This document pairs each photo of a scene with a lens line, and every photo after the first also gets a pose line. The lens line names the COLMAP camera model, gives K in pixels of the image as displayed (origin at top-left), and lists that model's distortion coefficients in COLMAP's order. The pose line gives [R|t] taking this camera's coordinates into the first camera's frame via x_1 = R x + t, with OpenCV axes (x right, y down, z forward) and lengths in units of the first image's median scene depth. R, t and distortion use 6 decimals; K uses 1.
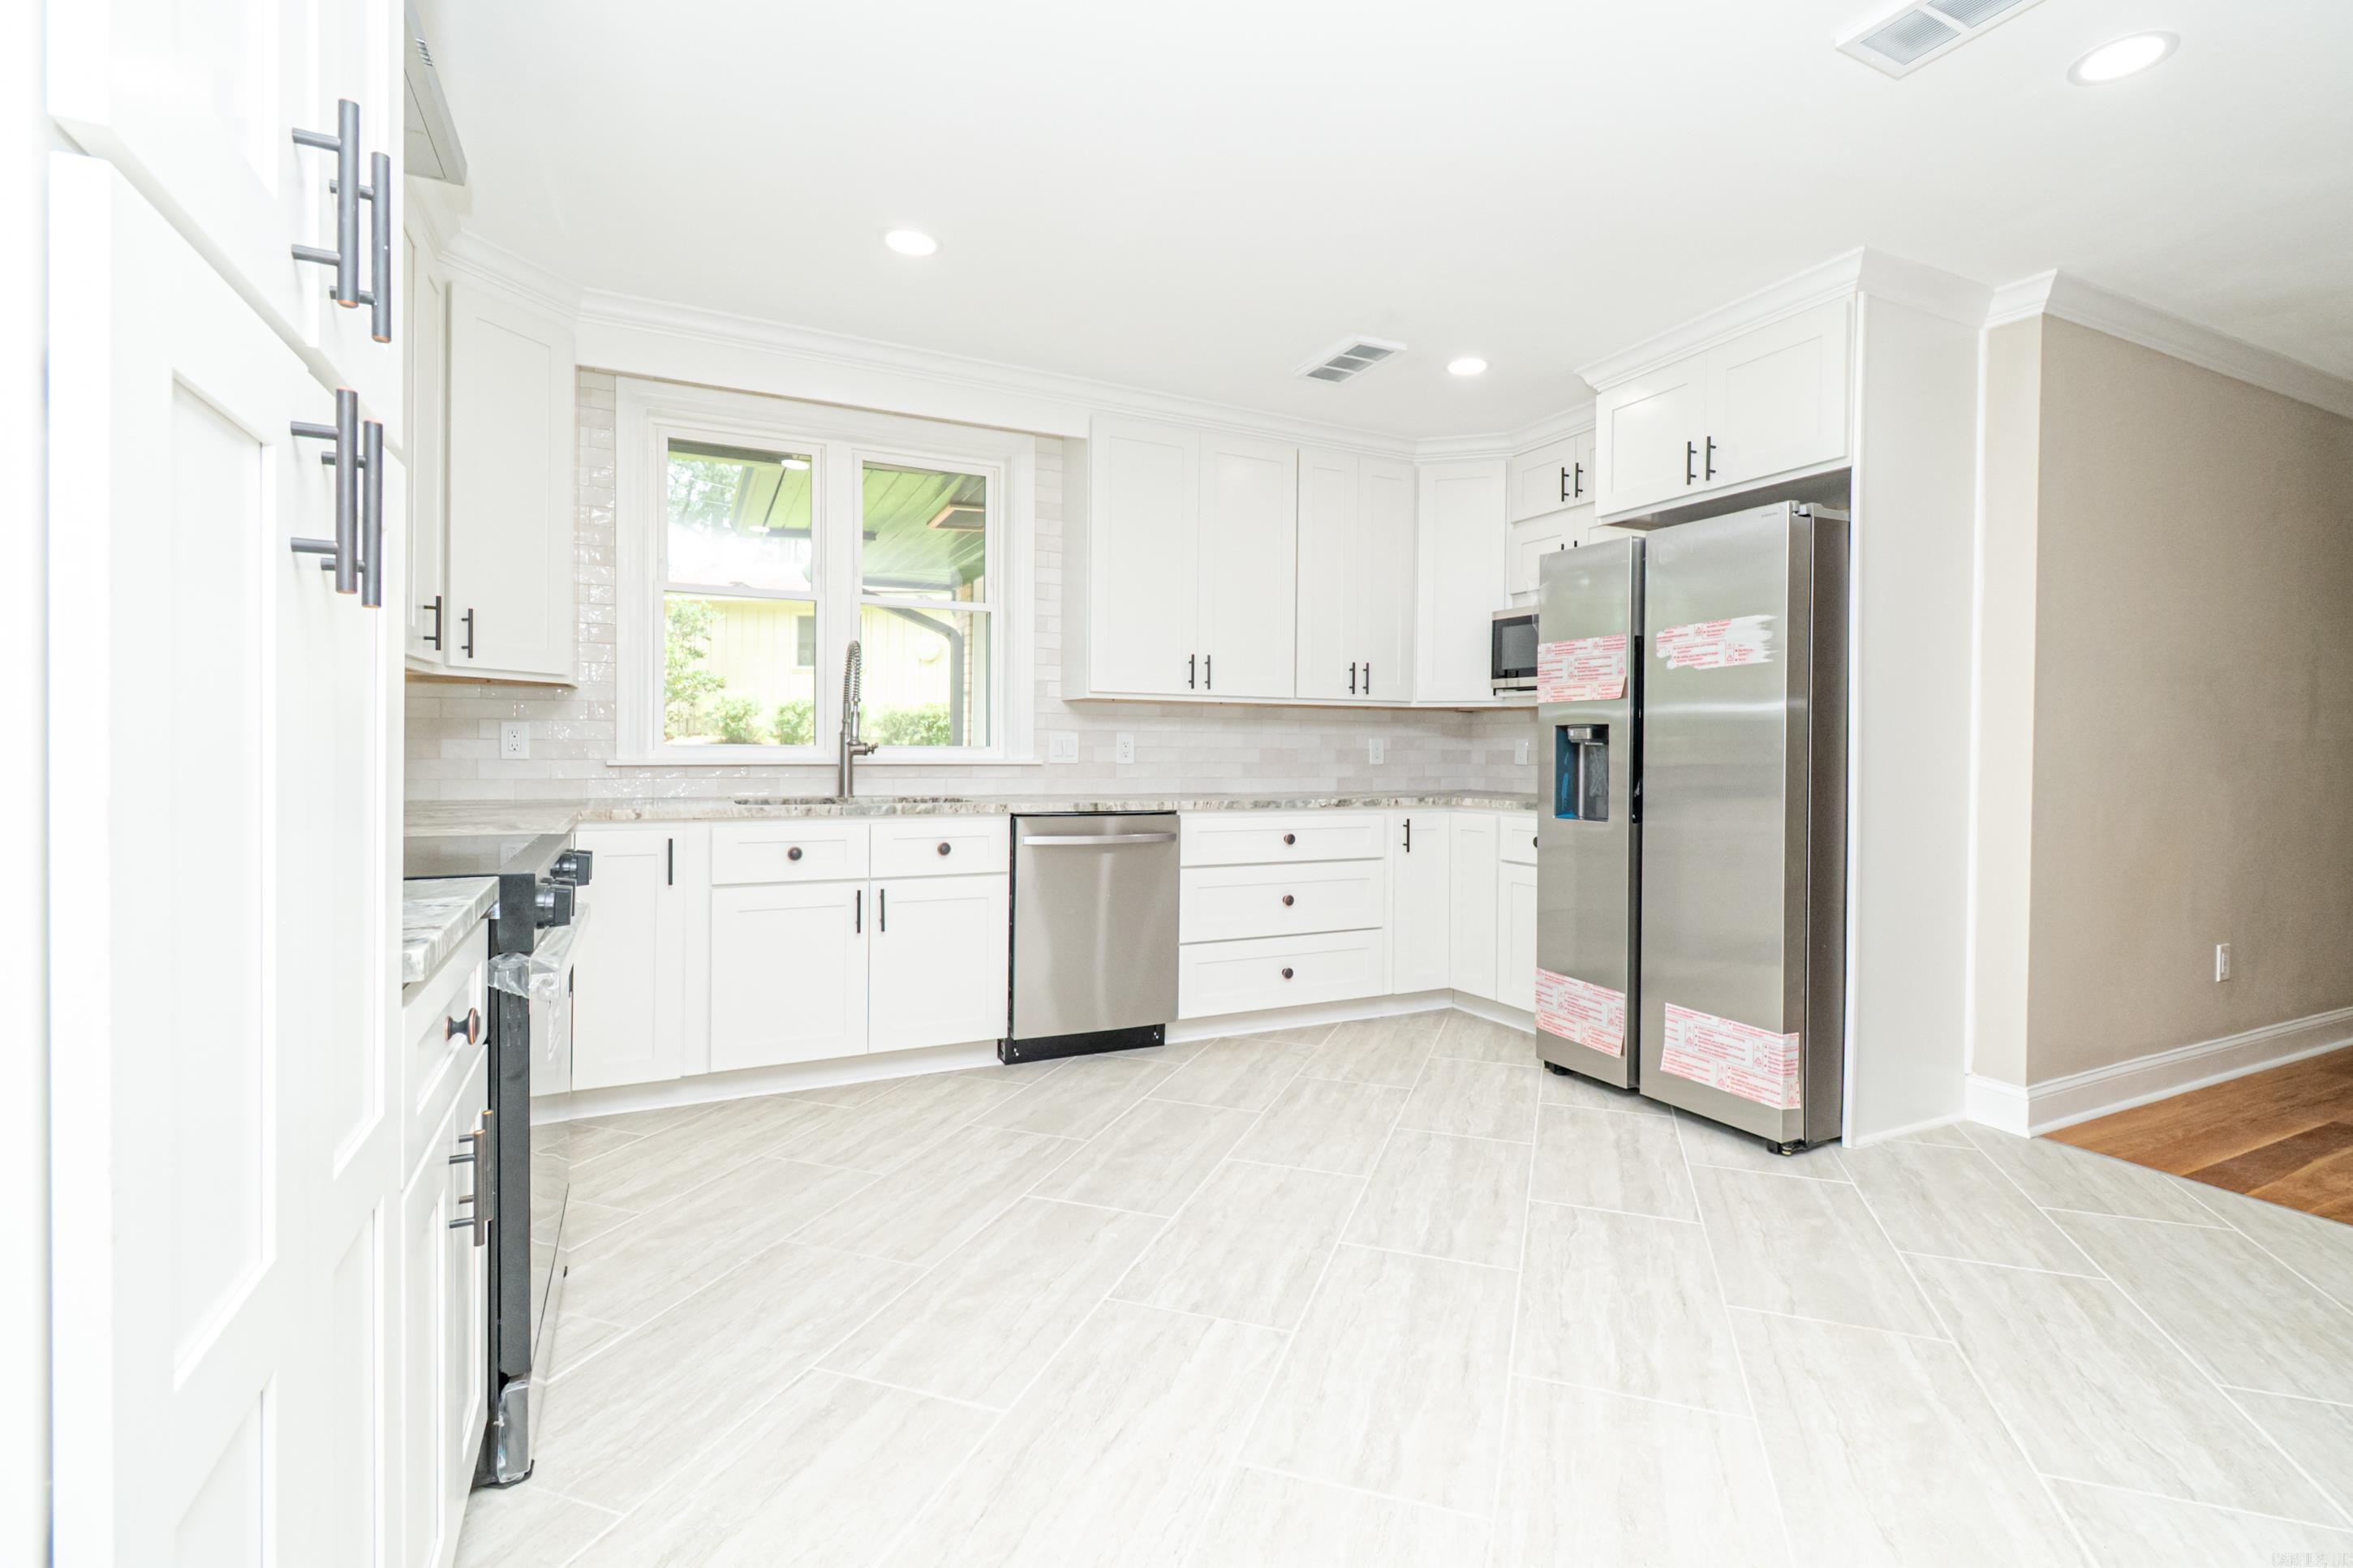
lens RADIAL K [[1074.6, 0, 1211.2], [0, 1074.6, 758.9], [0, 0, 1]] dist [0.005028, -0.000038]
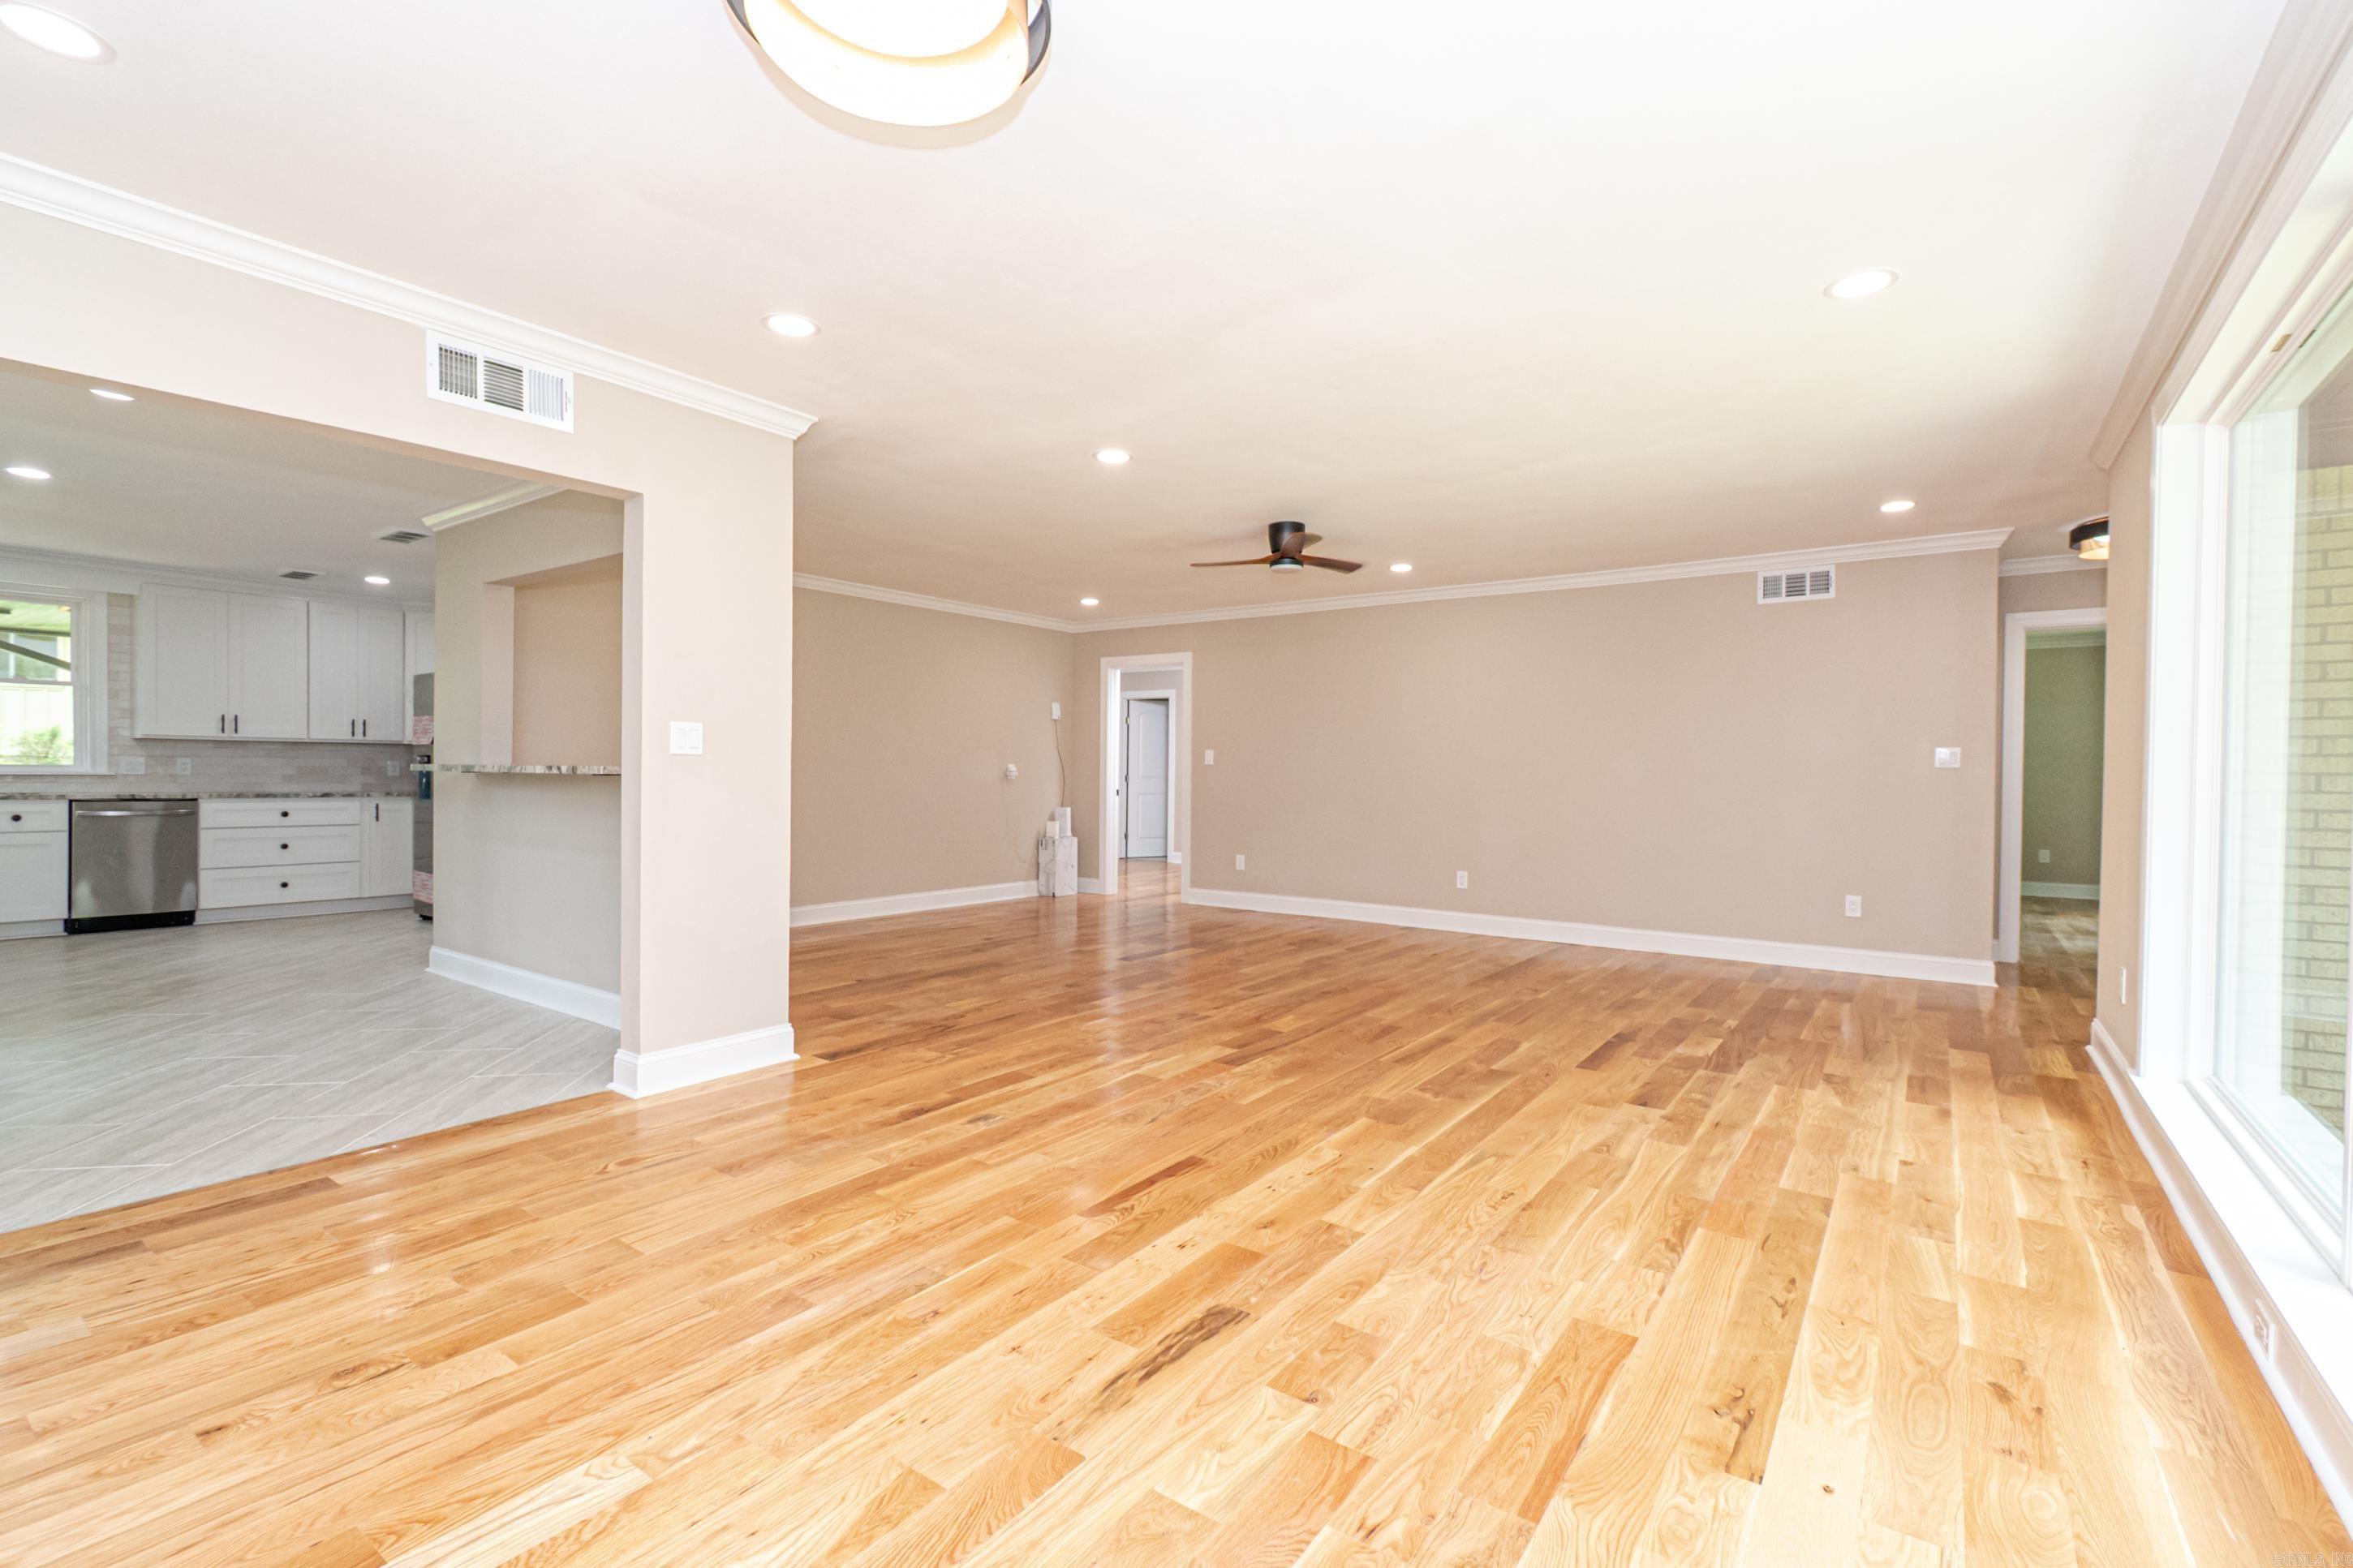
lens RADIAL K [[1044.6, 0, 1186.8], [0, 1044.6, 785.9], [0, 0, 1]] dist [0.001159, -0.003727]
pose [[0.887209, -0.005685, 0.461333, 0.723141], [0.003119, 0.999975, 0.006324, 0.020958], [-0.461358, -0.004172, 0.887204, -1.553103]]
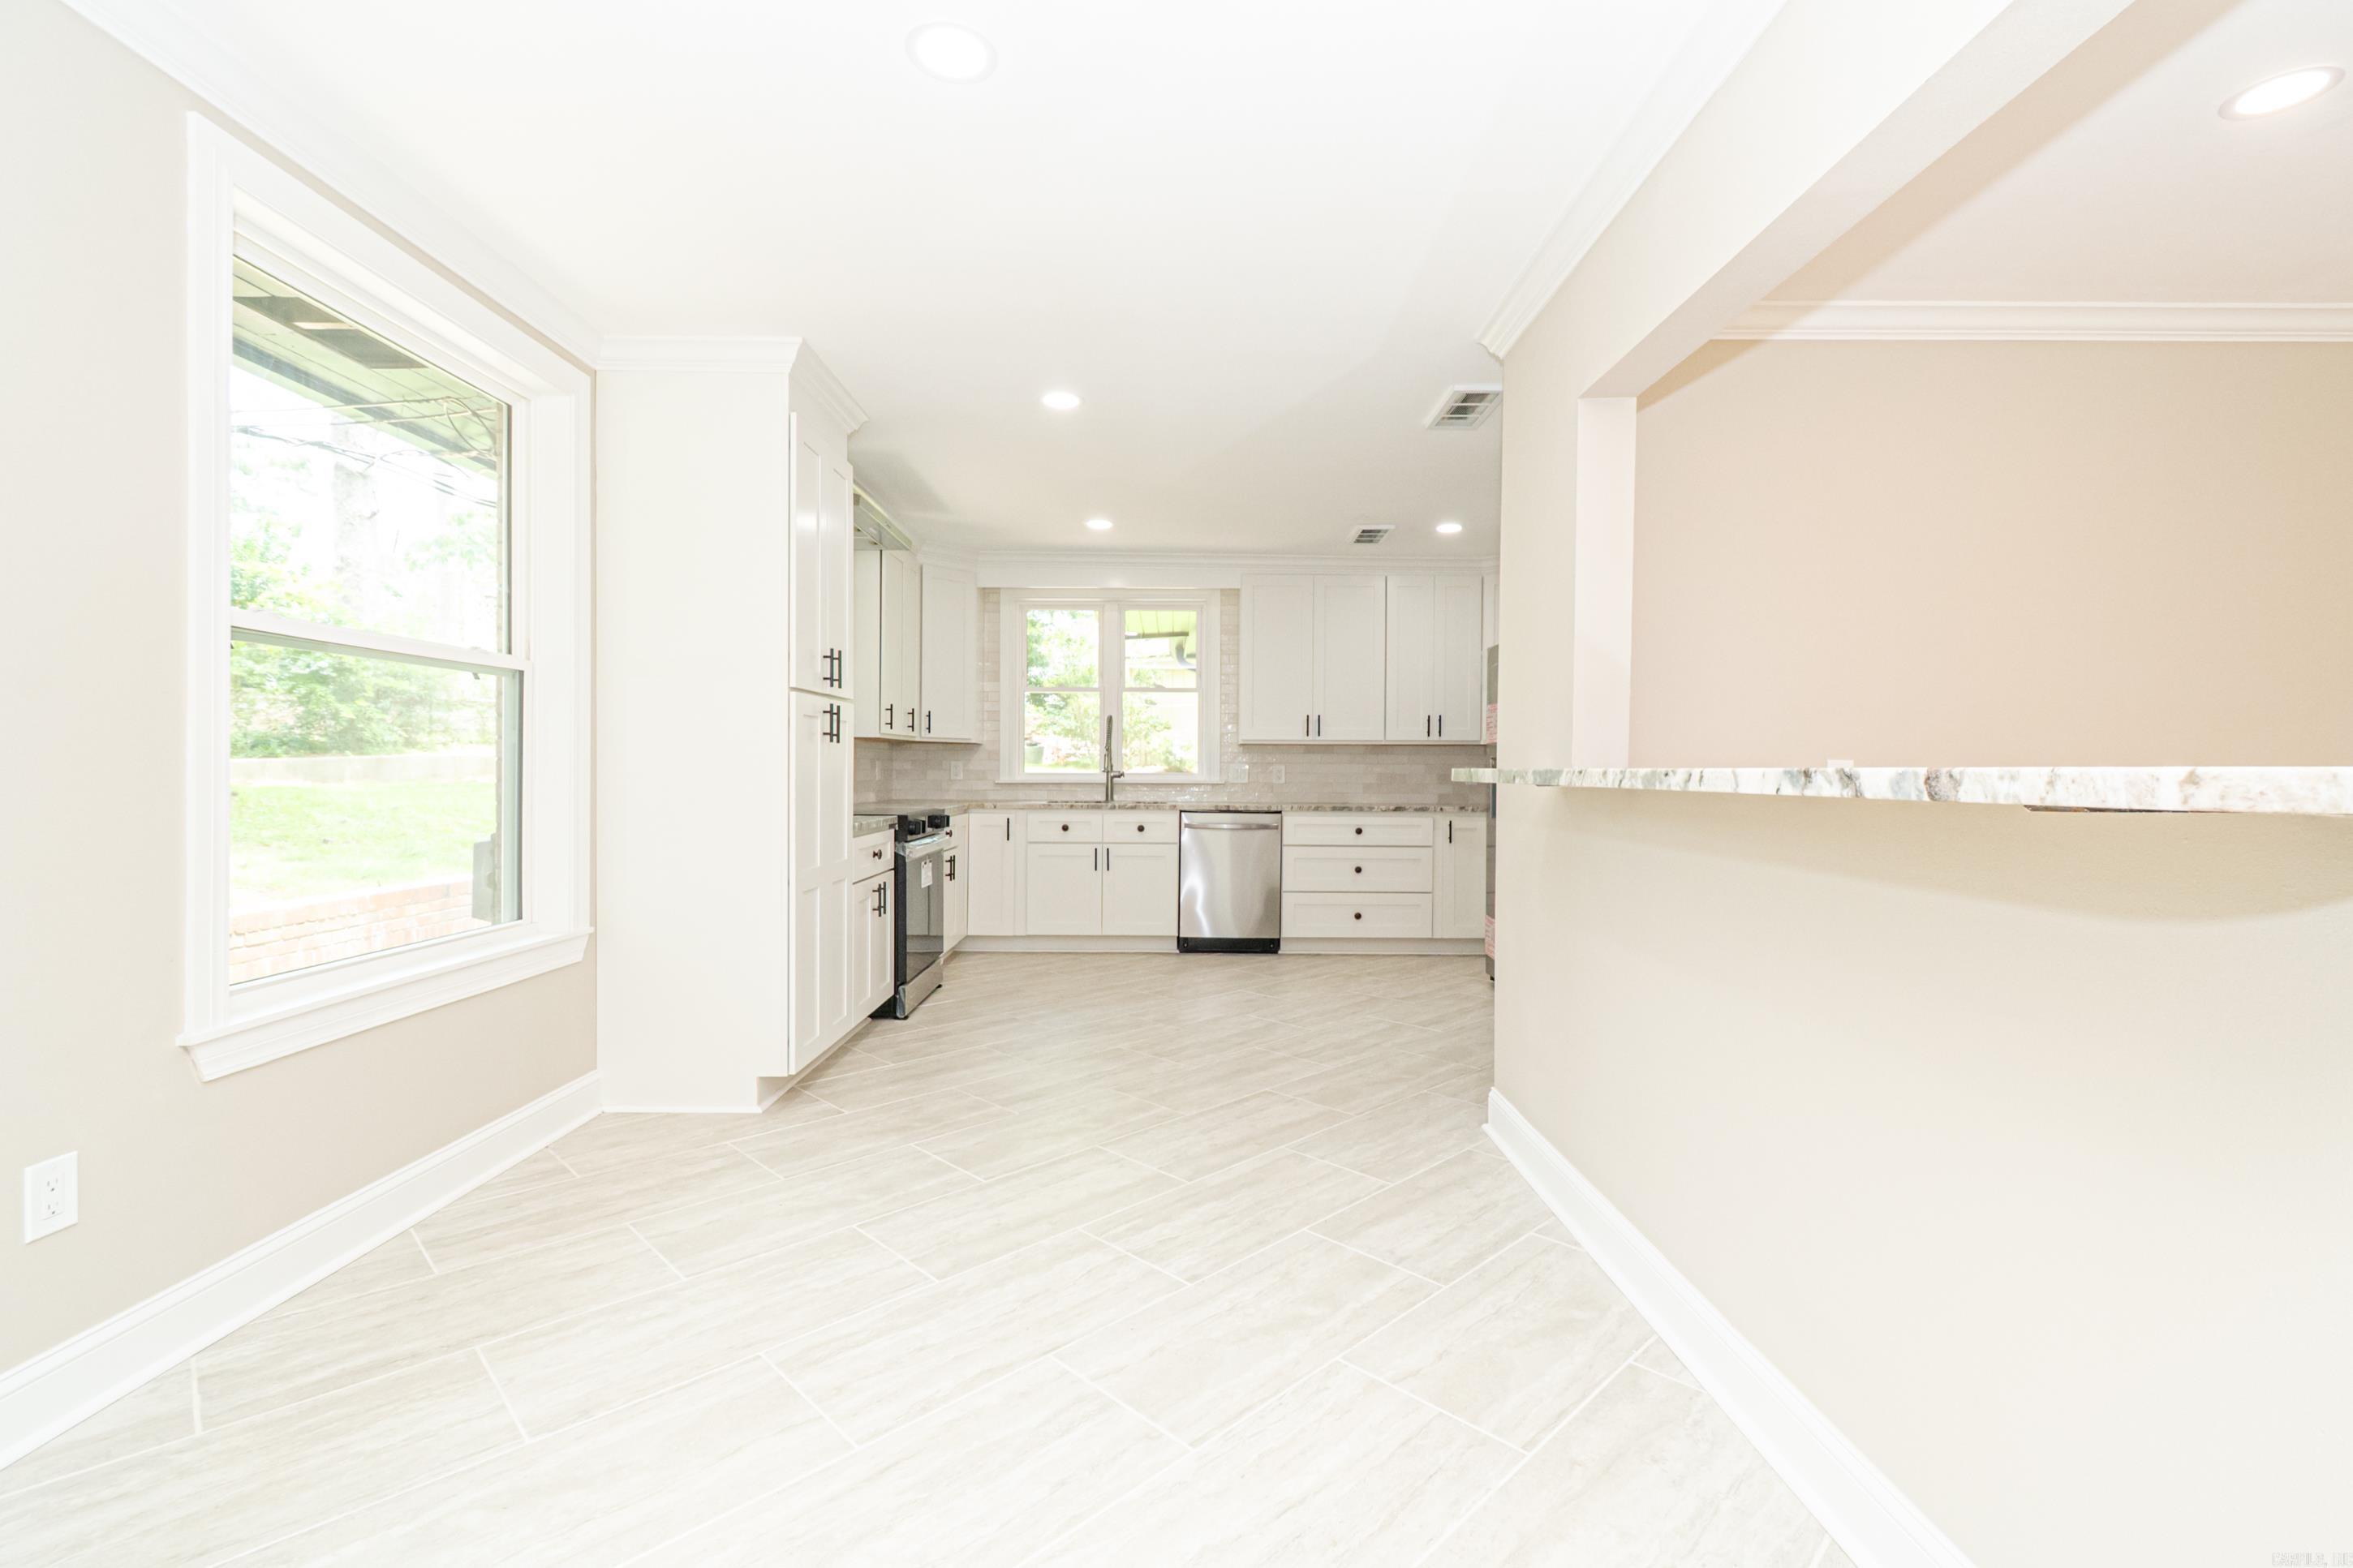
lens RADIAL K [[1044.6, 0, 1186.8], [0, 1044.6, 785.9], [0, 0, 1]] dist [0.001159, -0.003727]
pose [[0.894904, 0.002069, -0.446254, 0.605111], [-0.002141, 0.999998, 0.000344, 0.009467], [0.446253, 0.000648, 0.894906, -0.554064]]
